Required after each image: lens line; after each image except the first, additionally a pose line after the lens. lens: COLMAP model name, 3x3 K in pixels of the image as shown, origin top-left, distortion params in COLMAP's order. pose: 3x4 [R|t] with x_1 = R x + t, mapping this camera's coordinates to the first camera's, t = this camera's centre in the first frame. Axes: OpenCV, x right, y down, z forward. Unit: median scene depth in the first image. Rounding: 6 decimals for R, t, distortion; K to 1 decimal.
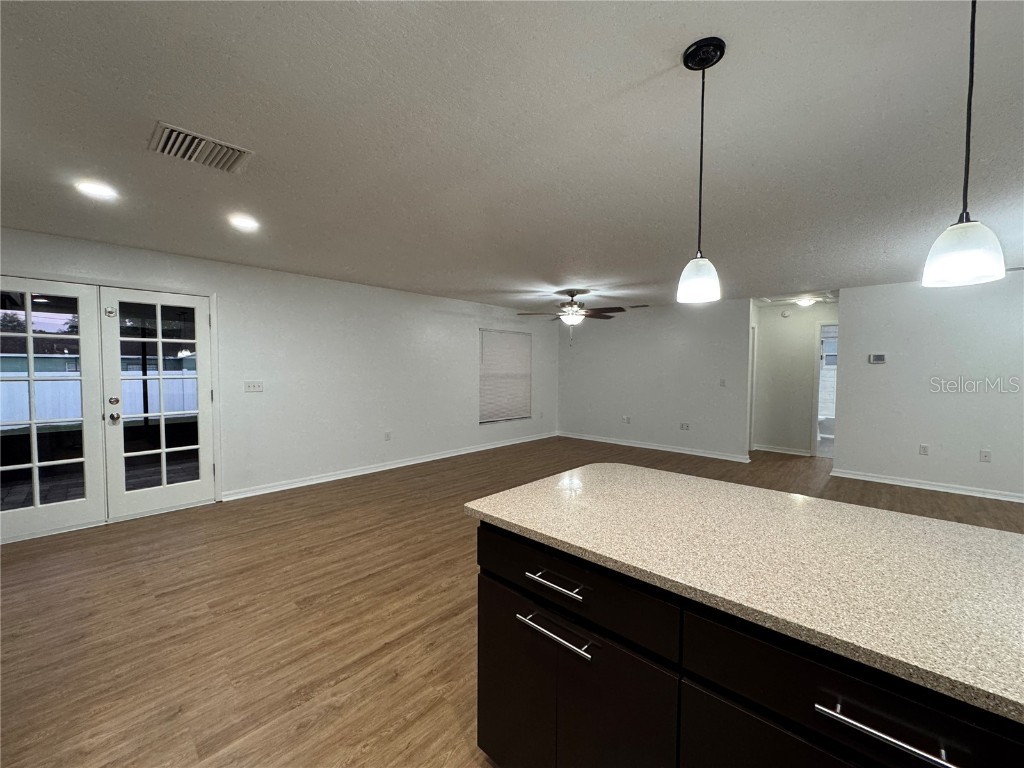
lens RADIAL K [[409.8, 0, 511.0], [0, 409.8, 382.2], [0, 0, 1]] dist [-0.000432, 0.000273]
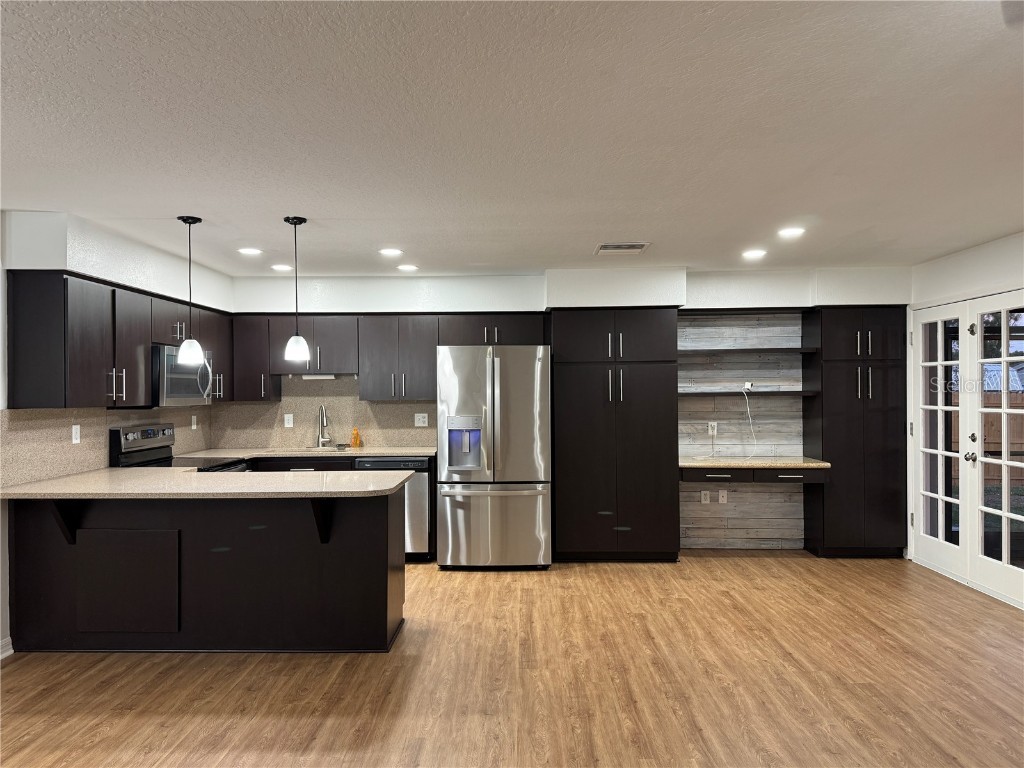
lens RADIAL K [[744.1, 0, 510.3], [0, 744.1, 388.2], [0, 0, 1]] dist [0.126424, -0.206675]
pose [[-0.744093, -0.001967, -0.668073, 0.704044], [-0.023901, 0.999434, 0.023678, -0.065074], [0.667648, 0.033587, -0.743719, 1.463767]]
